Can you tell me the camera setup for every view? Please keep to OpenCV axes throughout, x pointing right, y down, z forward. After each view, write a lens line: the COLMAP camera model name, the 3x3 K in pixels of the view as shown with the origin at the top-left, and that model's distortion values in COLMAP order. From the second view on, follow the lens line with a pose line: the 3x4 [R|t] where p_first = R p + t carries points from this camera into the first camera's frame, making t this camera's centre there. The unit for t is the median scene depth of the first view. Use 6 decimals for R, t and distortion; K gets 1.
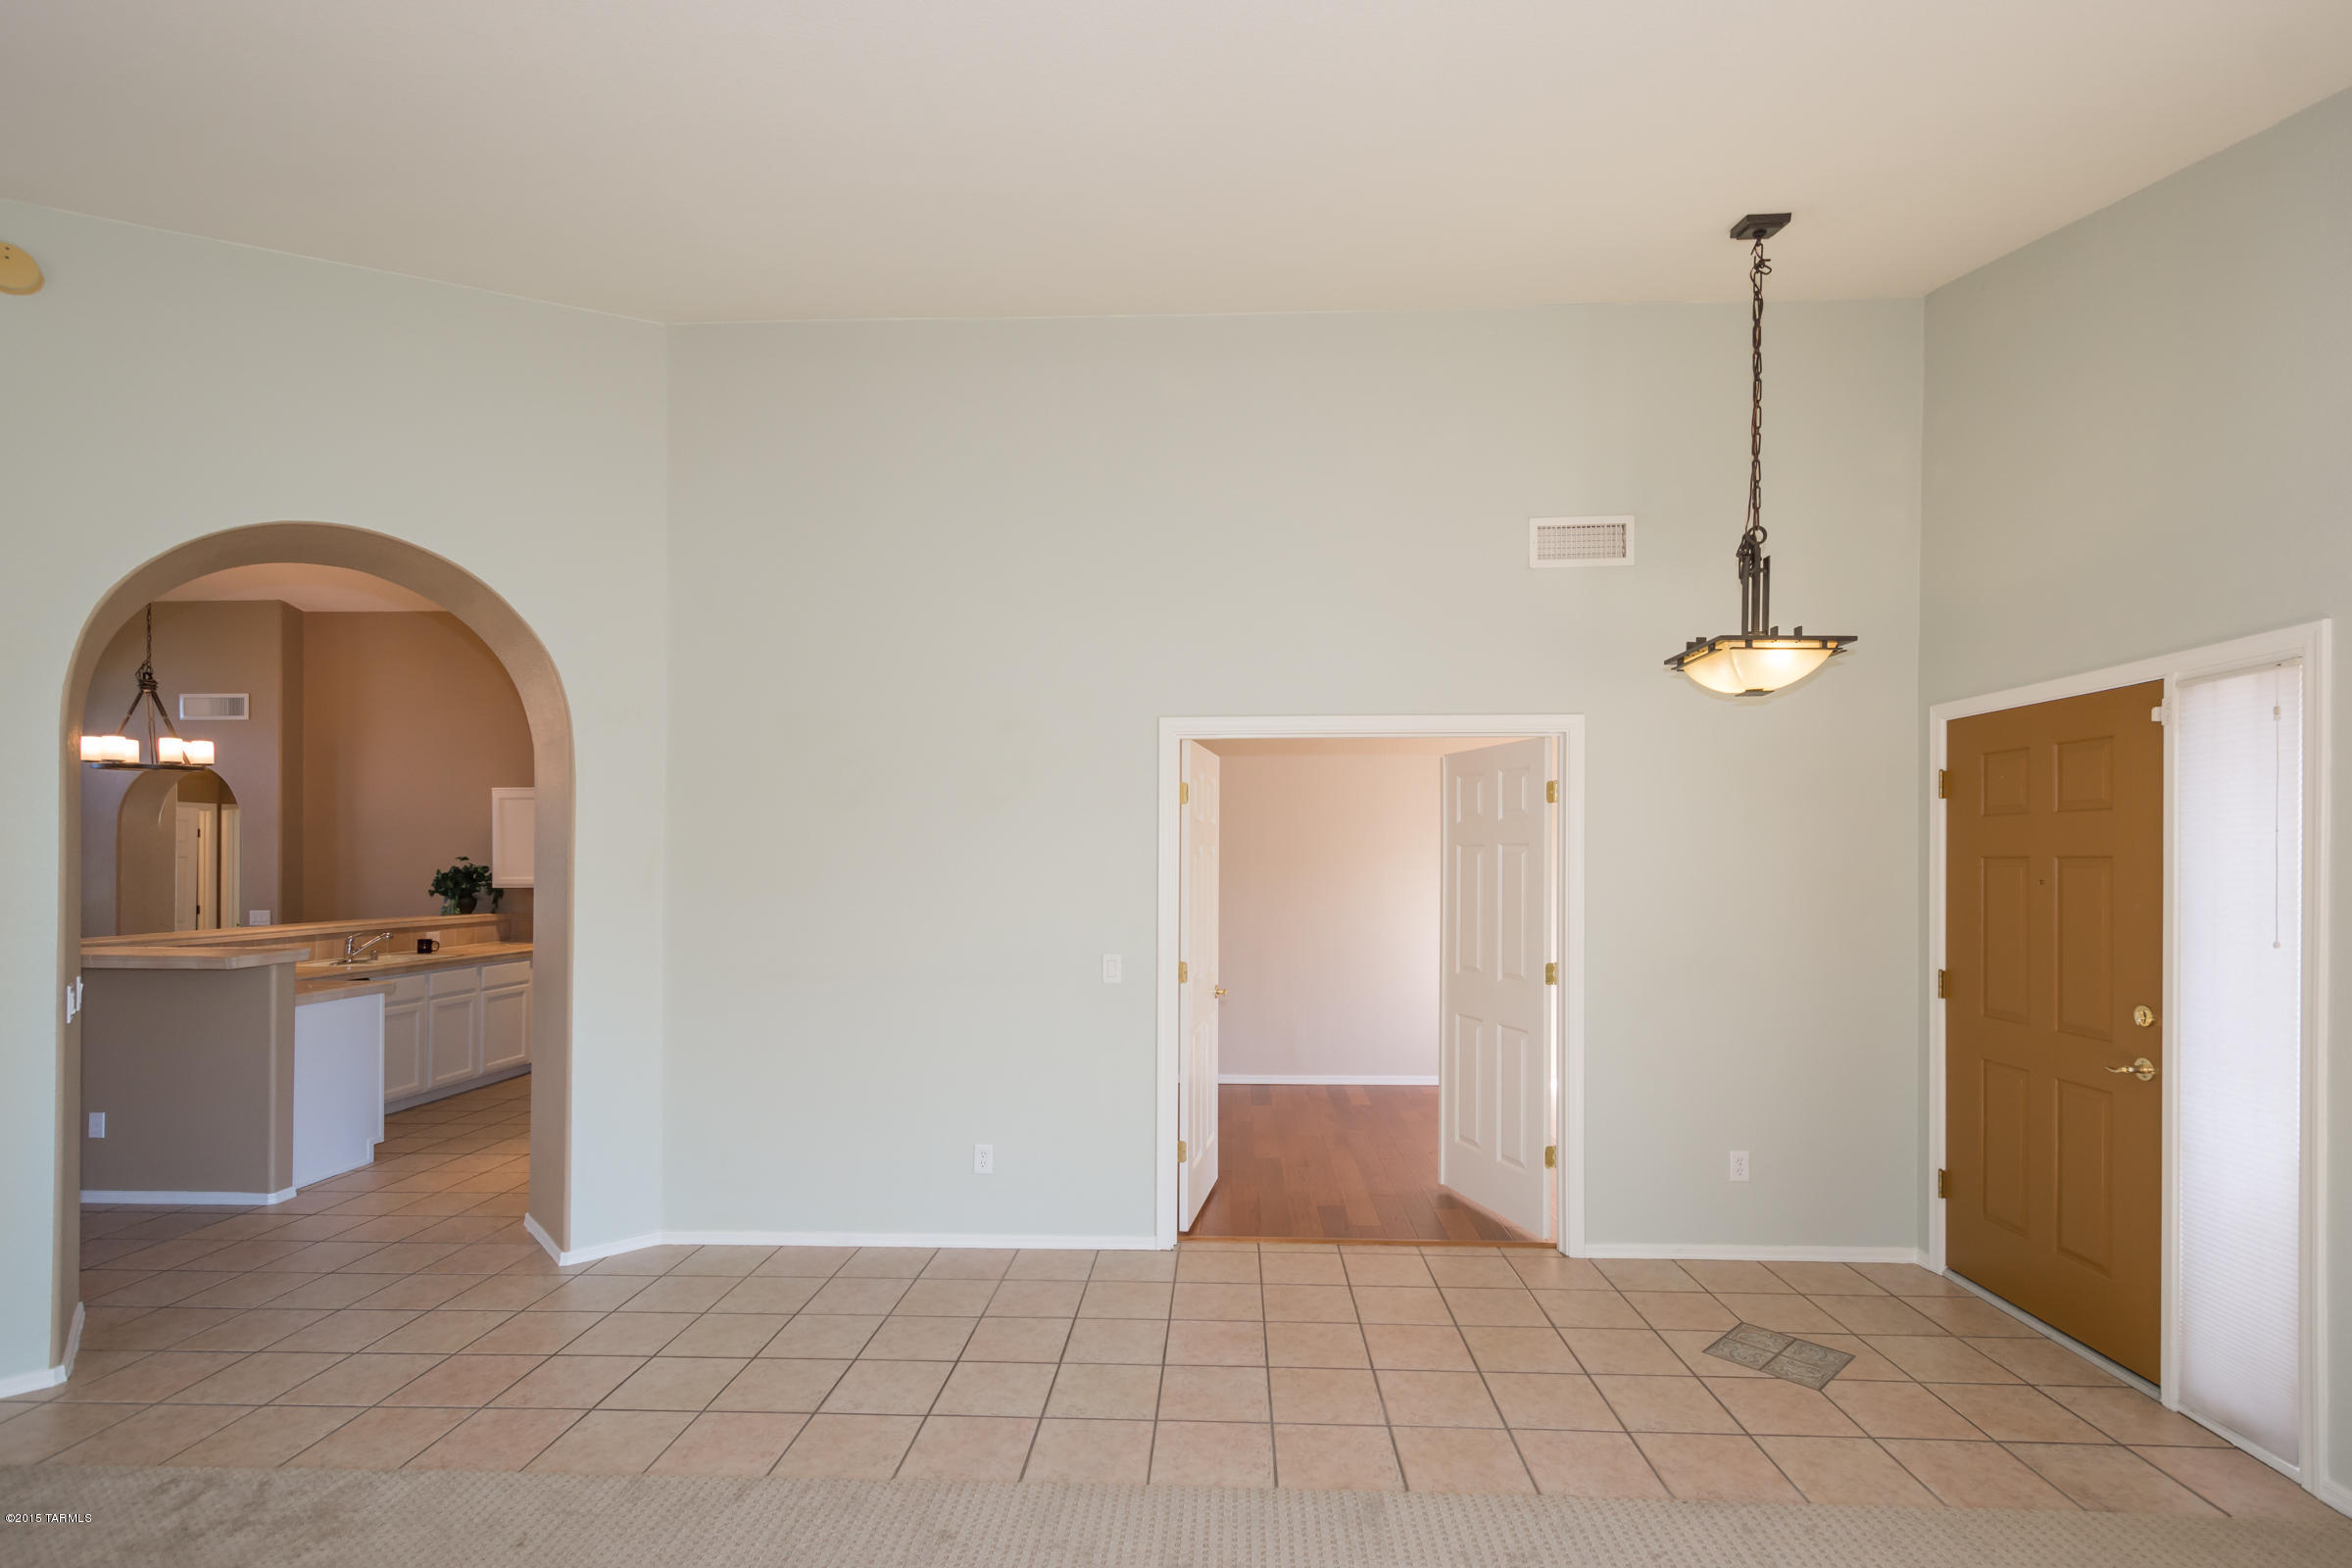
lens RADIAL K [[1045.9, 0, 1179.4], [0, 1045.9, 856.6], [0, 0, 1]] dist [0.022632, -0.010285]
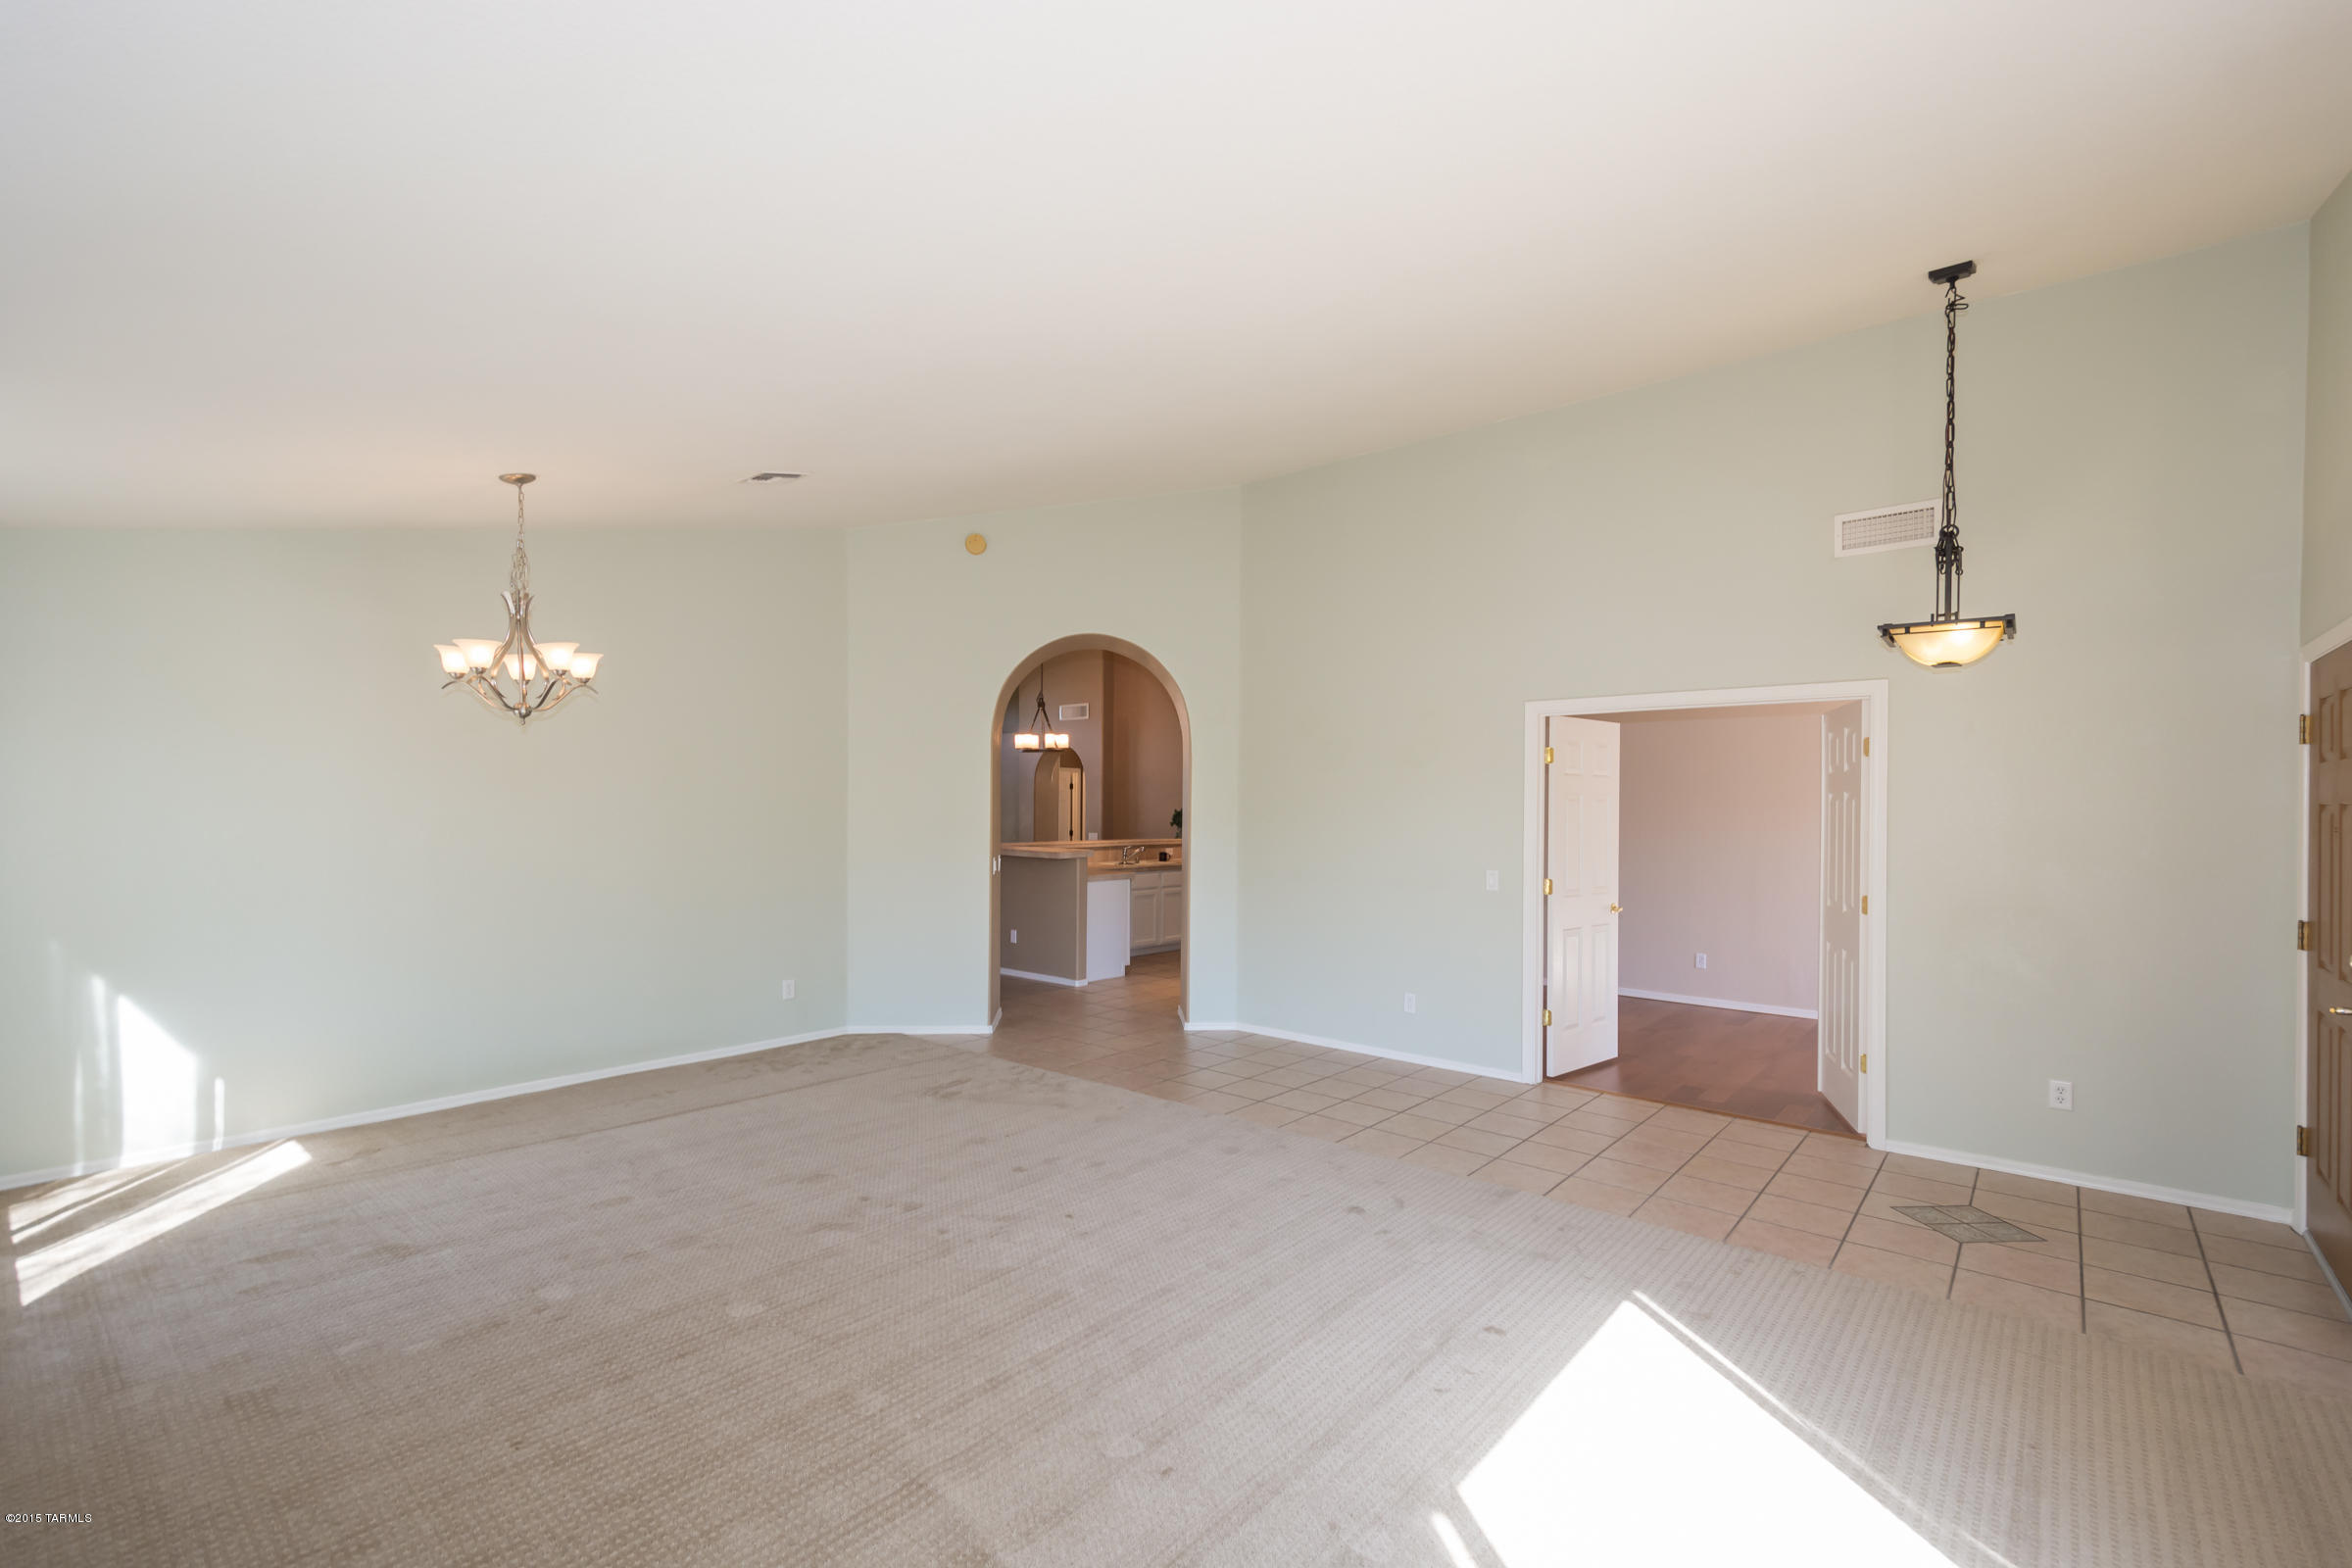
lens RADIAL K [[1022.1, 0, 1191.6], [0, 1022.1, 800.1], [0, 0, 1]] dist [0.016761, -0.009578]
pose [[0.791741, 0.002042, -0.610854, 0.447178], [-0.003119, 0.999995, -0.000701, 0.000186], [0.610849, 0.002461, 0.791743, -0.339929]]
